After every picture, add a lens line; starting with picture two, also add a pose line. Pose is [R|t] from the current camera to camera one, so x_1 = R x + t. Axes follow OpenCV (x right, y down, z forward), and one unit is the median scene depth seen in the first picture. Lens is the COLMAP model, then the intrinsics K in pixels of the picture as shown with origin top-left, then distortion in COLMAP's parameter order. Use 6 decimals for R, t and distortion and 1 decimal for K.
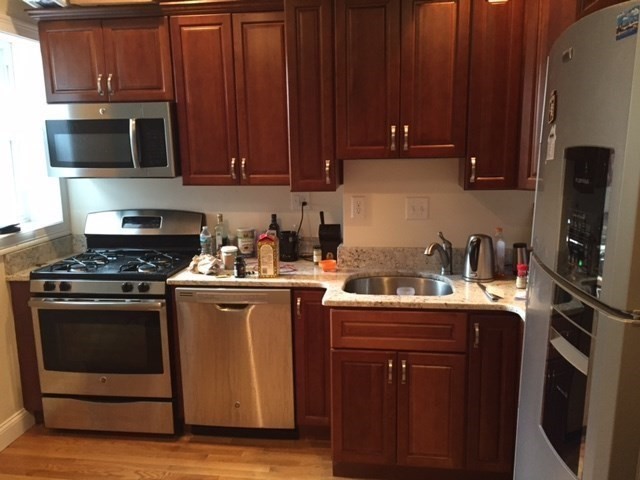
lens RADIAL K [[541.8, 0, 320.0], [0, 541.8, 240.0], [0, 0, 1]] dist [0.075755, -0.001134]
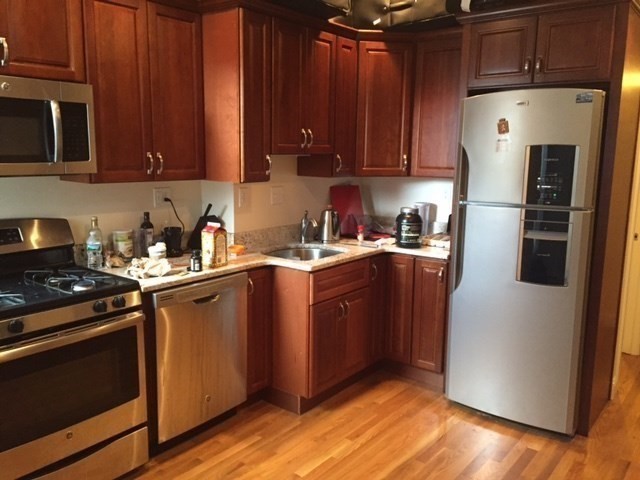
lens RADIAL K [[572.5, 0, 320.0], [0, 572.5, 240.0], [0, 0, 1]] dist [0.095619, -0.017174]
pose [[0.493038, -0.117736, 0.862004, -0.910811], [0.133078, 0.989347, 0.059013, -0.020322], [-0.859770, 0.085619, 0.503454, 0.258500]]
